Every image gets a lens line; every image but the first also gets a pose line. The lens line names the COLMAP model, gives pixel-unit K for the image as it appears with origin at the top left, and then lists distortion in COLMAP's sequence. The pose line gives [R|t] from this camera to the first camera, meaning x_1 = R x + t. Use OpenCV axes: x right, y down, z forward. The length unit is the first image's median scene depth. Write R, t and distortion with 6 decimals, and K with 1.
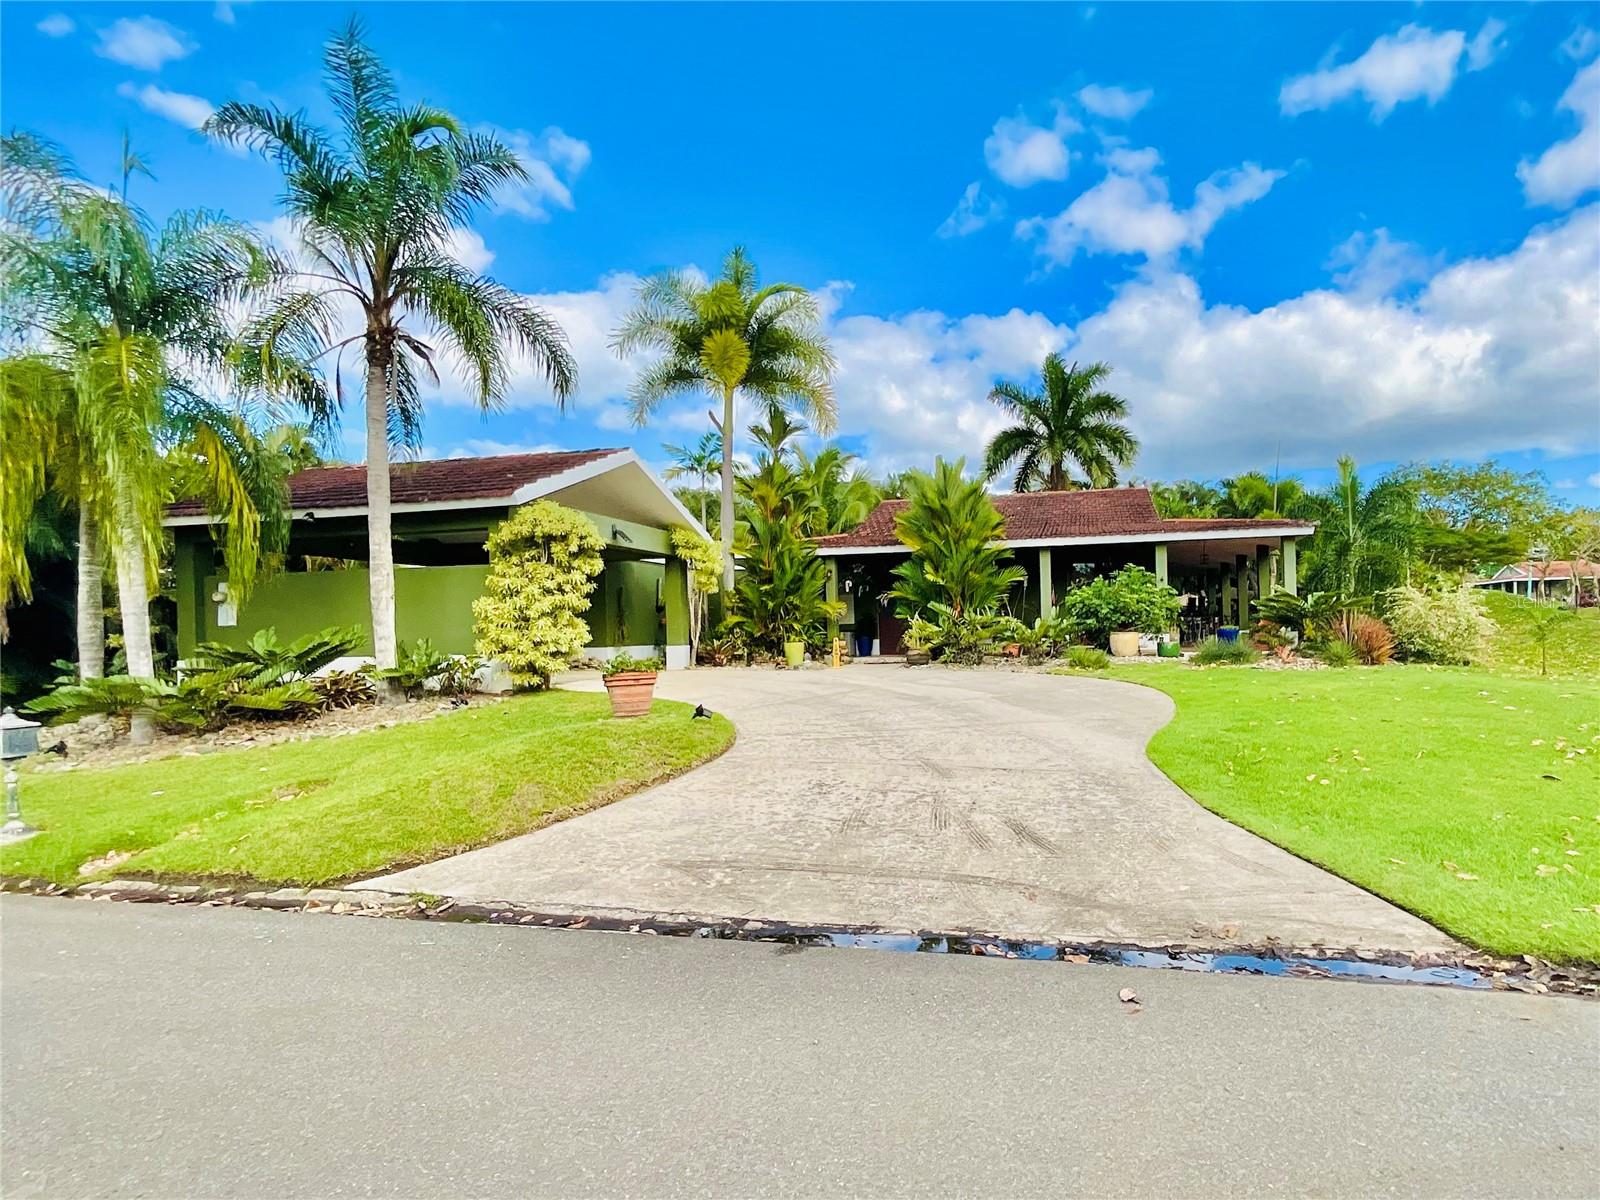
lens RADIAL K [[651.3, 0, 804.8], [0, 651.3, 601.8], [0, 0, 1]] dist [-0.002231, -0.000700]
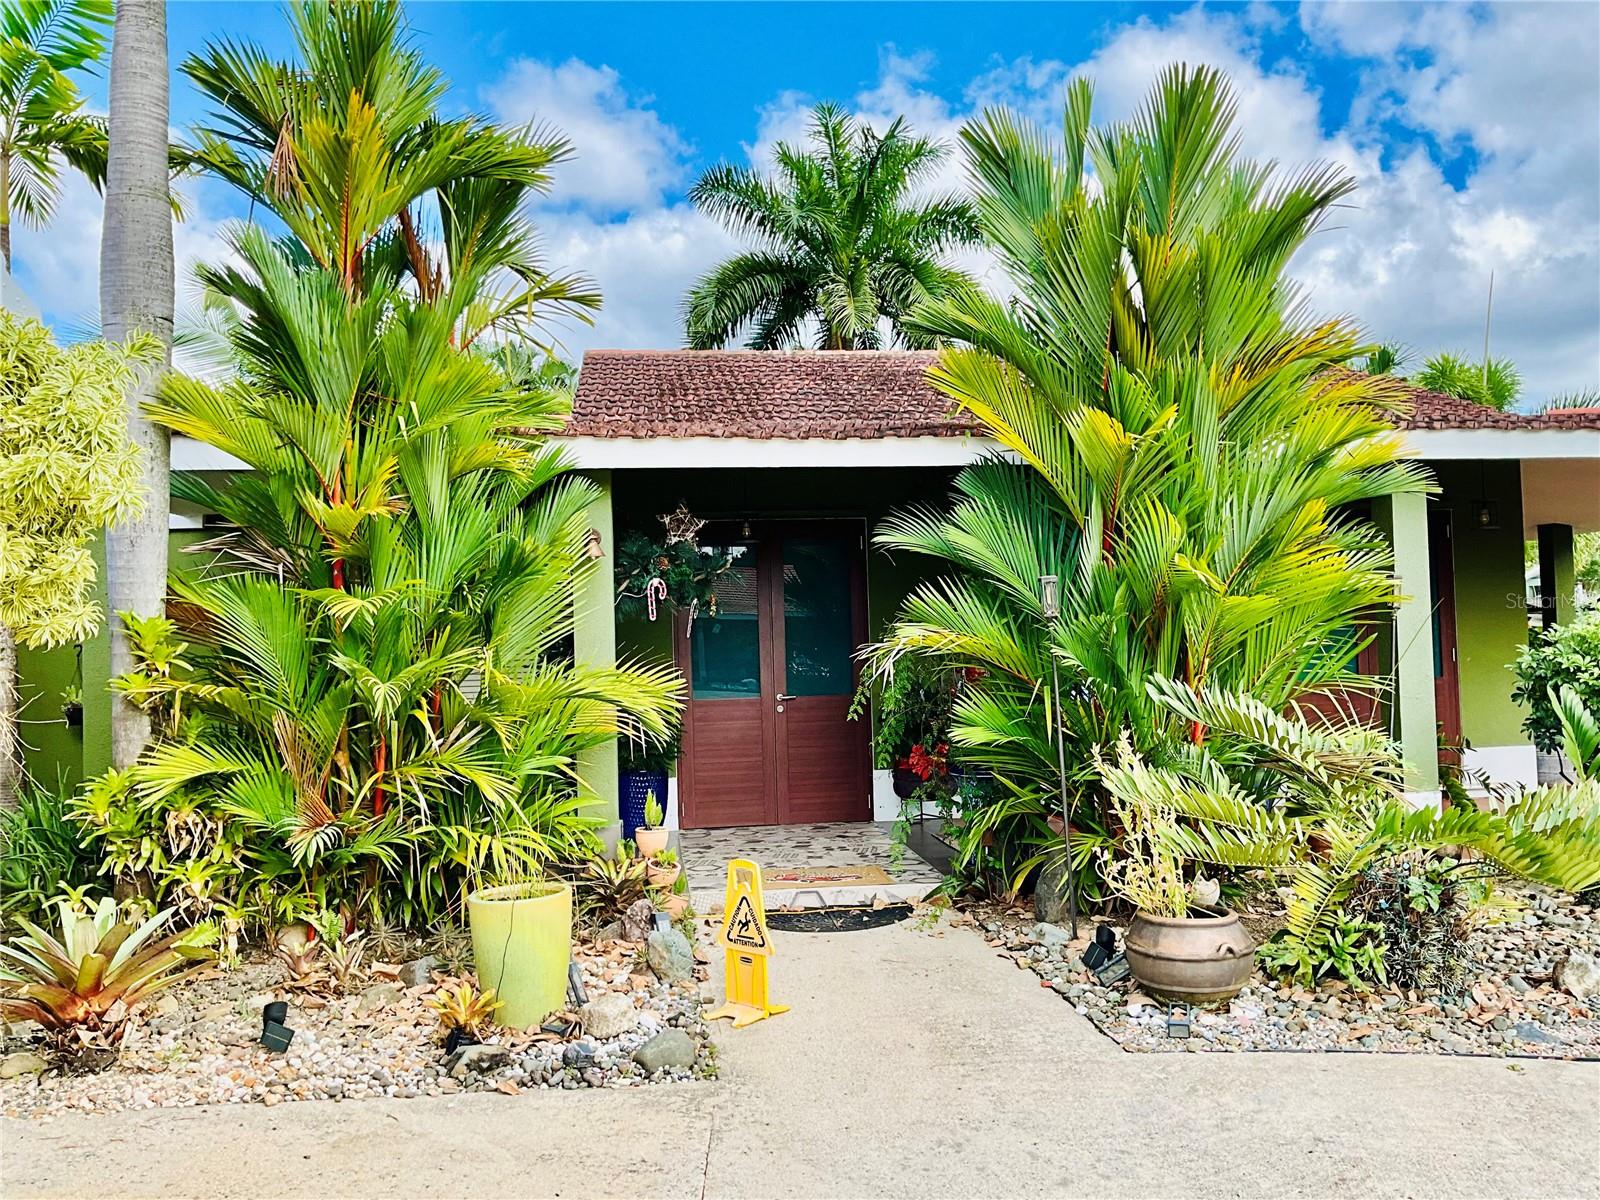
lens RADIAL K [[1338.6, 0, 800.5], [0, 1338.6, 602.0], [0, 0, 1]] dist [0.000481, -0.000411]
pose [[0.916883, 0.006755, 0.399099, -0.095531], [-0.001745, 0.999915, -0.012914, -0.017463], [-0.399152, 0.011144, 0.916817, 0.548490]]
